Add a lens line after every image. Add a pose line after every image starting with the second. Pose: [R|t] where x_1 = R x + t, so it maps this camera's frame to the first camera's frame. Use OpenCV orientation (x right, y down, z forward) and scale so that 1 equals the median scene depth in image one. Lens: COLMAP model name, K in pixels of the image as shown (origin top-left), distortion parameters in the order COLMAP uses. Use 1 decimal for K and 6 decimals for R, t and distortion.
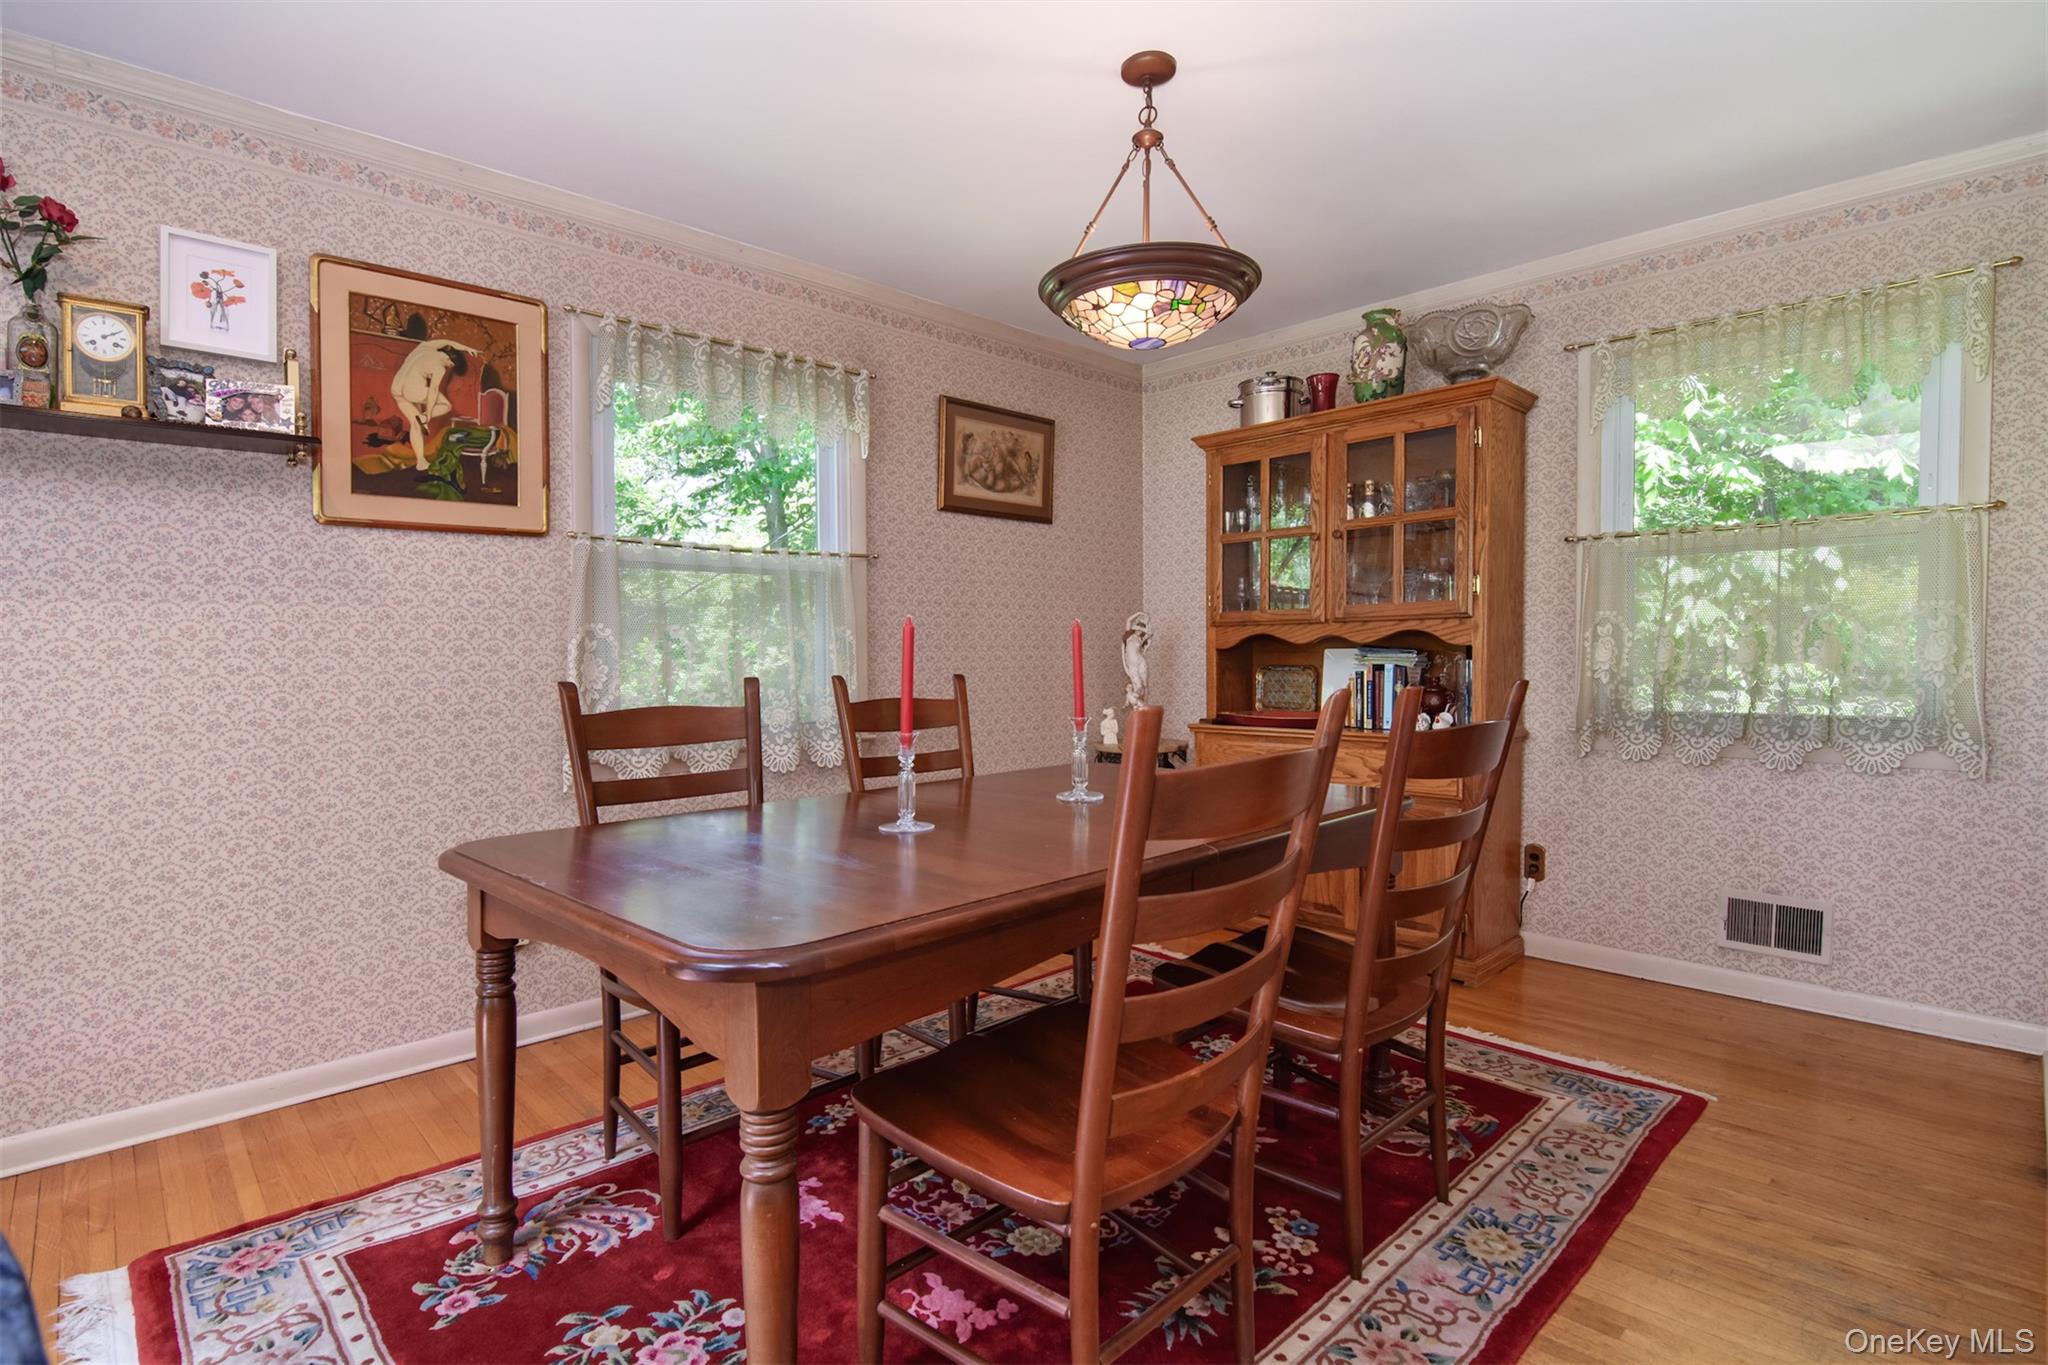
lens RADIAL K [[1018.5, 0, 1030.7], [0, 1018.5, 681.9], [0, 0, 1]] dist [0.002028, -0.013460]
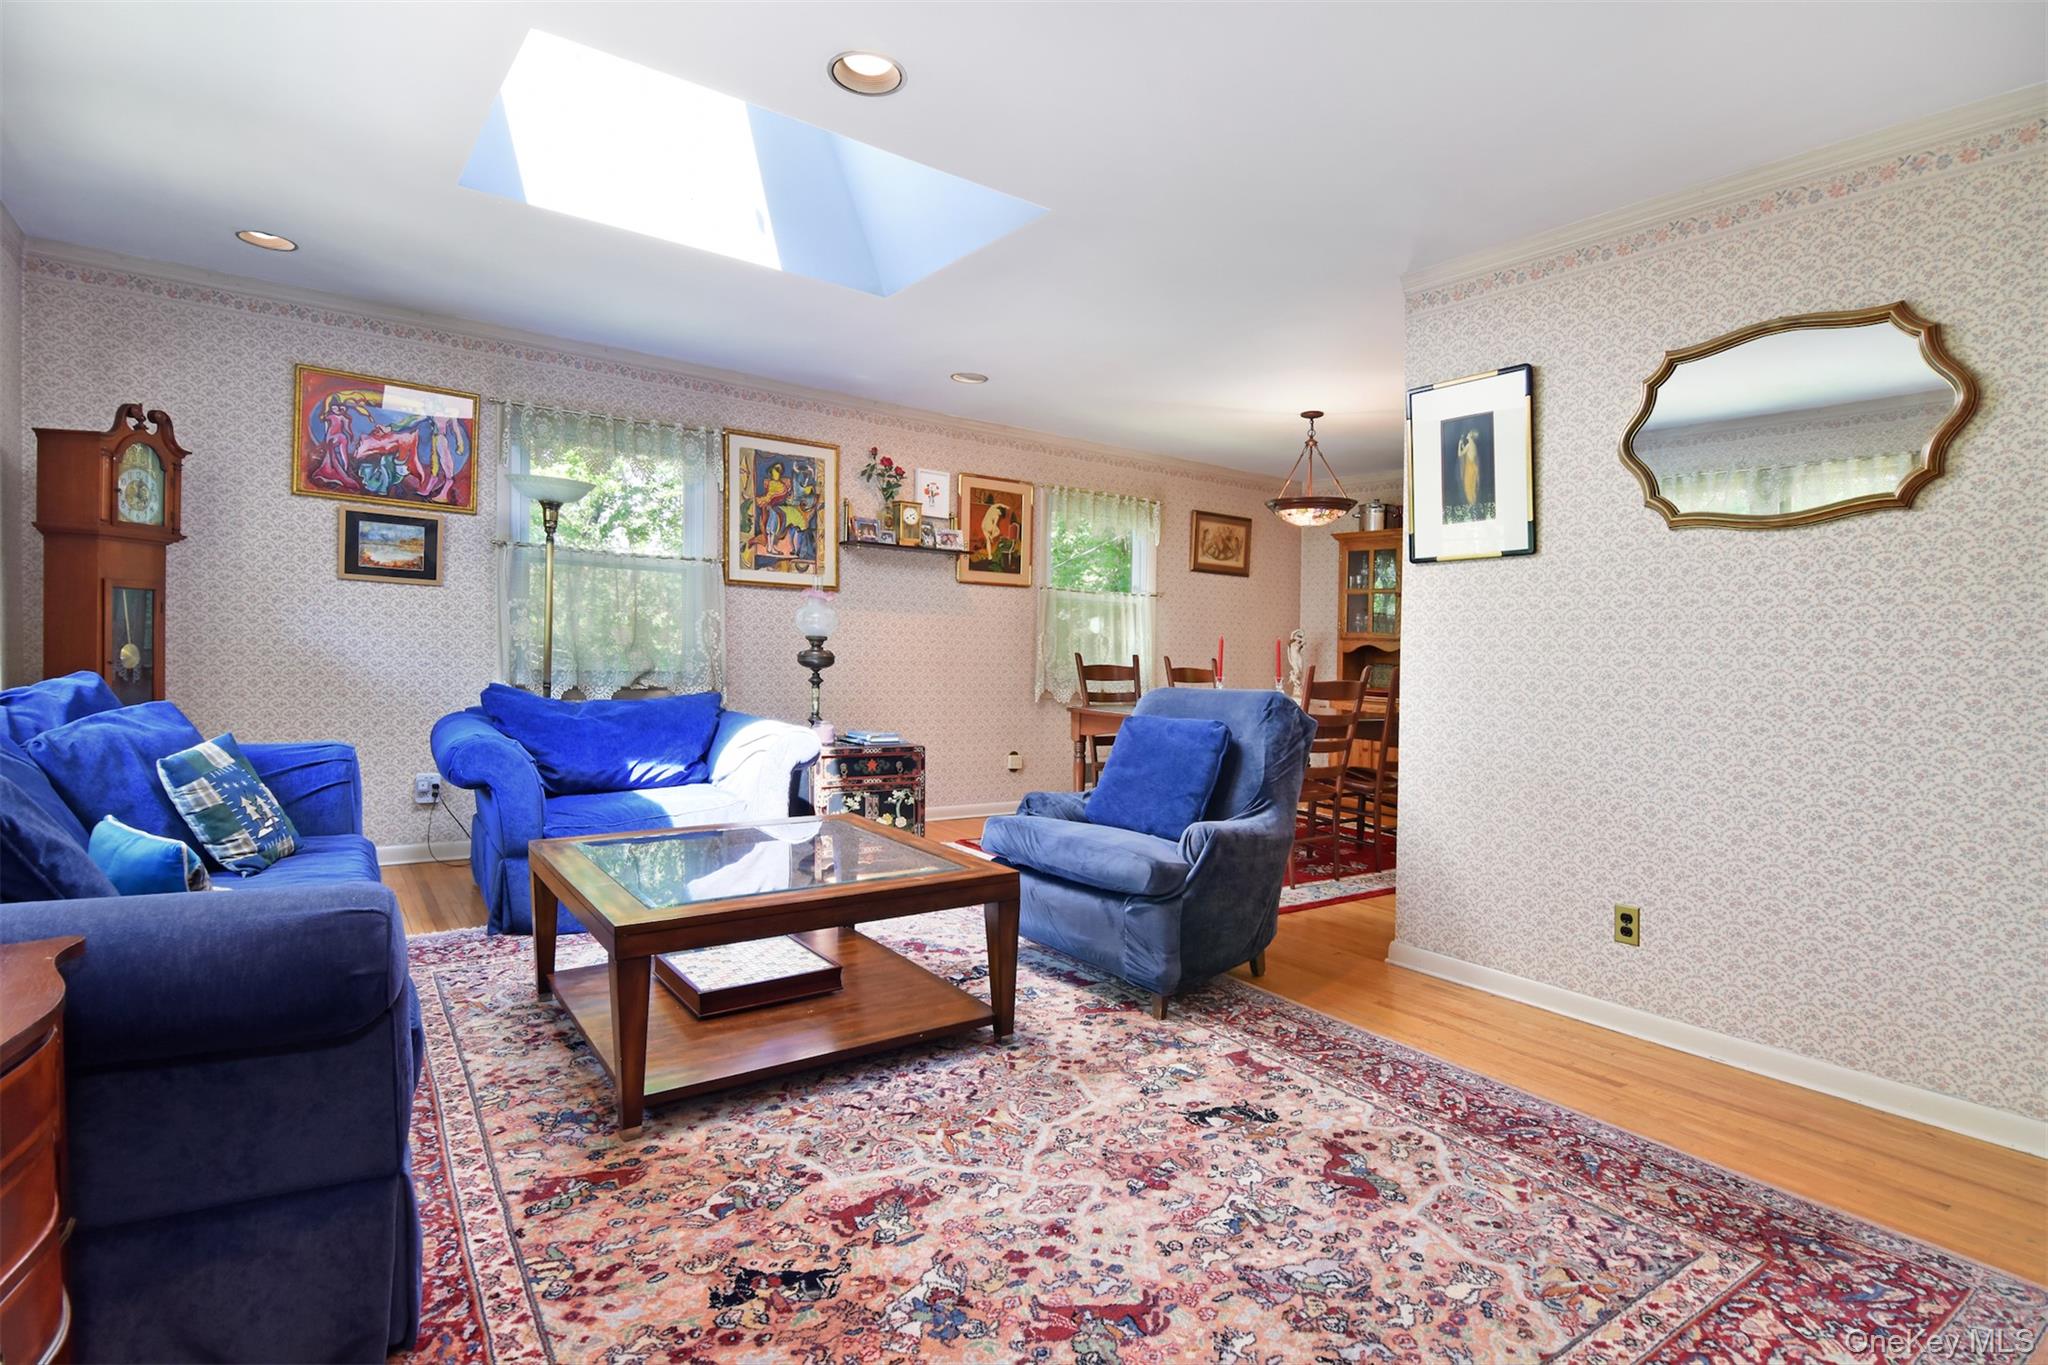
lens RADIAL K [[991.9, 0, 1022.2], [0, 991.9, 624.1], [0, 0, 1]] dist [0.004899, -0.019226]
pose [[0.987415, 0.045283, -0.151527, -0.170904], [-0.052561, 0.997631, -0.044372, 0.039070], [0.149159, 0.051778, 0.987457, -1.262902]]
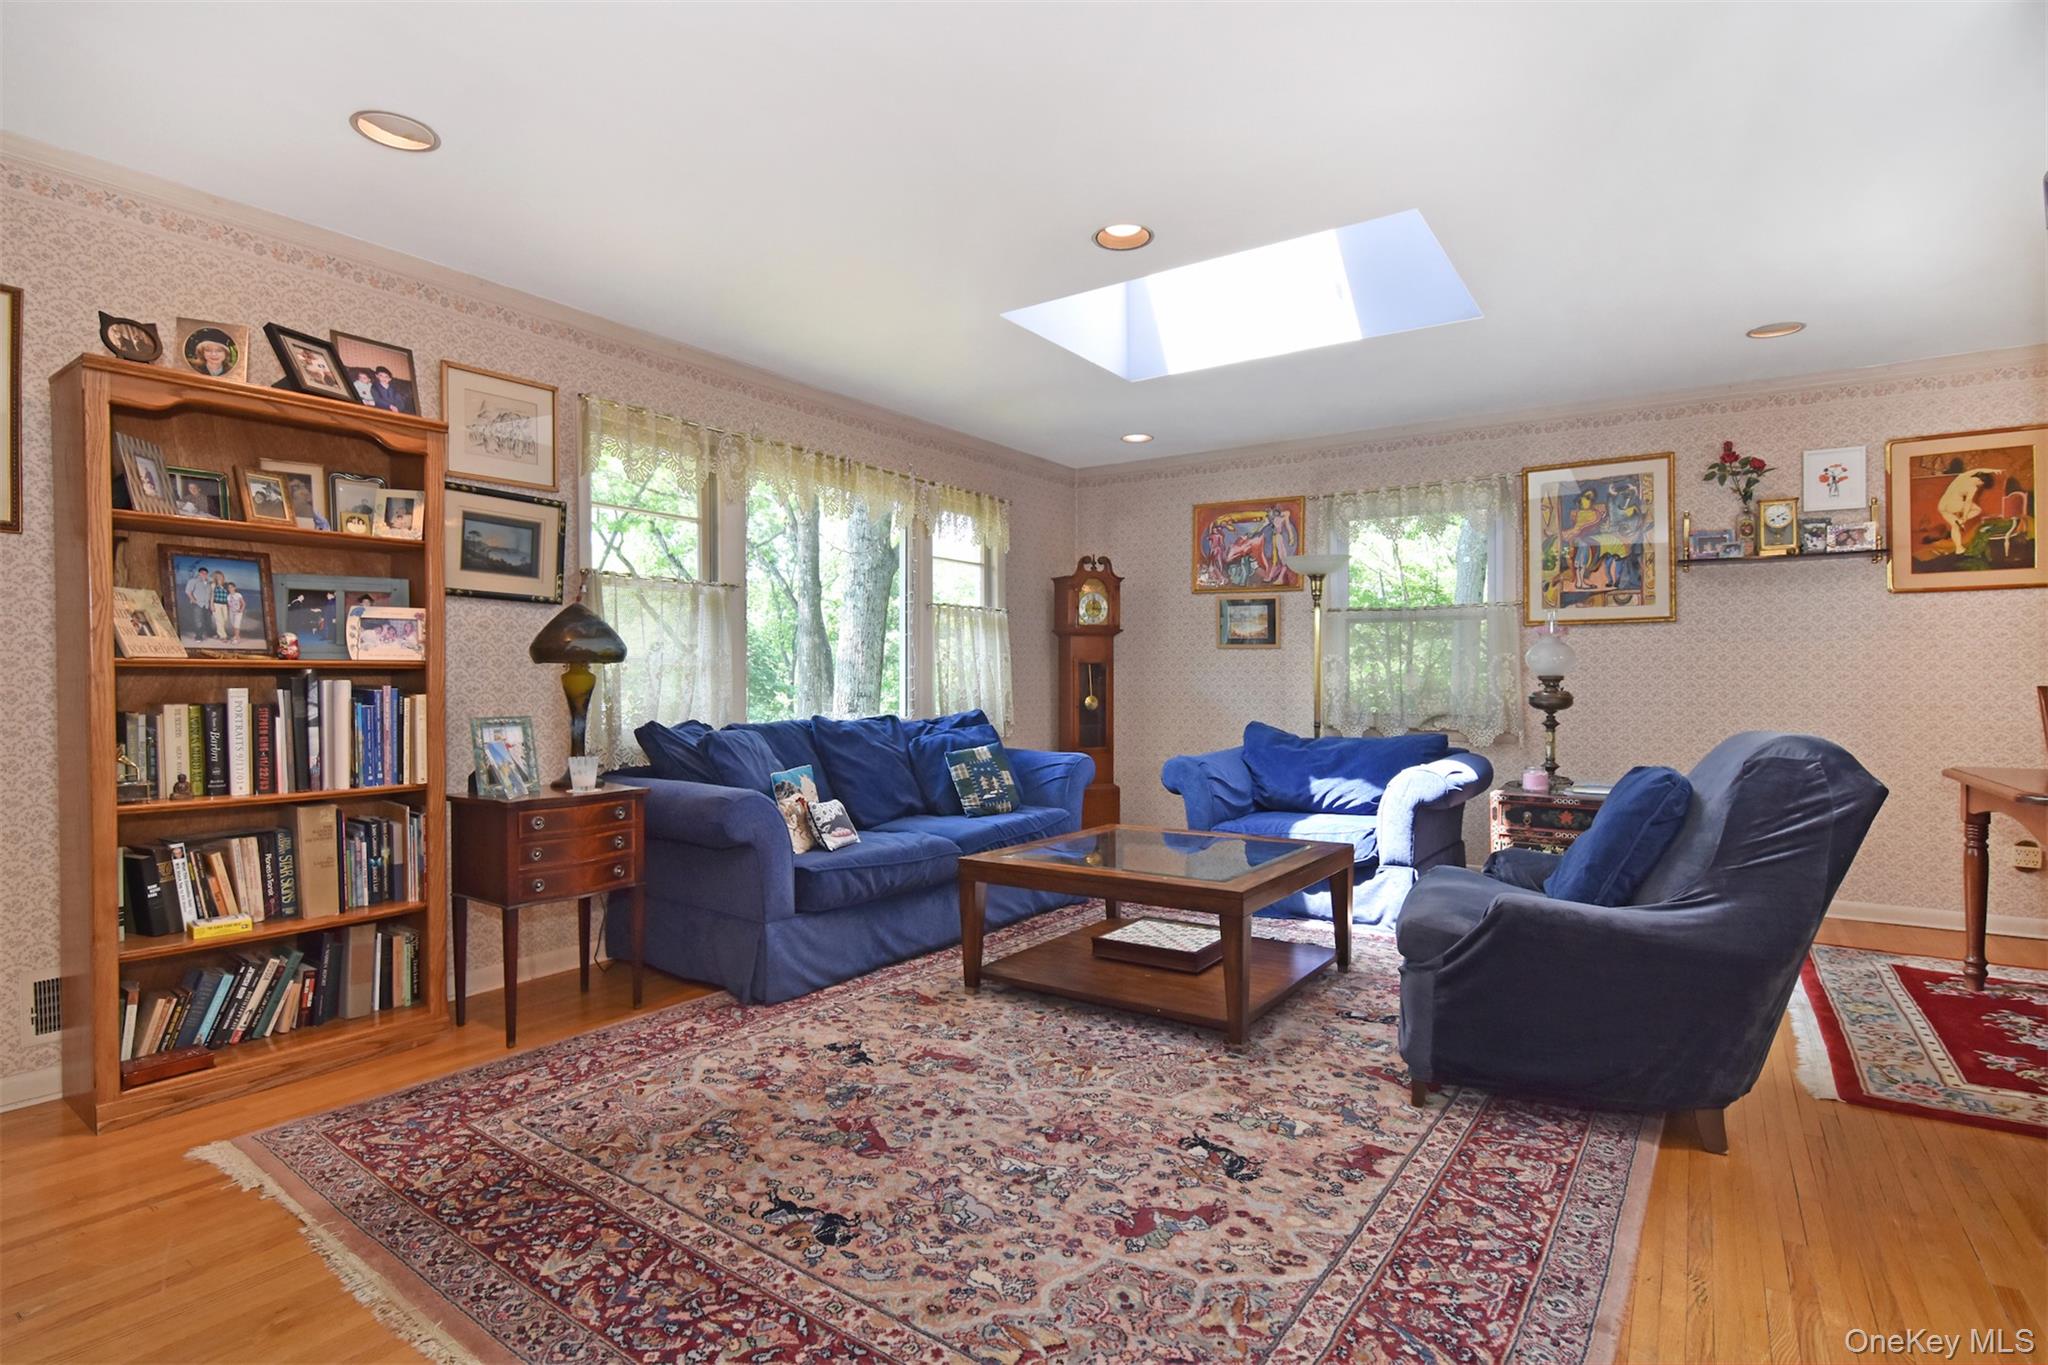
lens RADIAL K [[979.4, 0, 1030.0], [0, 979.4, 649.9], [0, 0, 1]] dist [-0.018421, -0.000998]
pose [[0.205420, -0.013843, -0.978576, 0.591660], [-0.026770, 0.999446, -0.019757, 0.013600], [0.978308, 0.030255, 0.204936, -0.753971]]
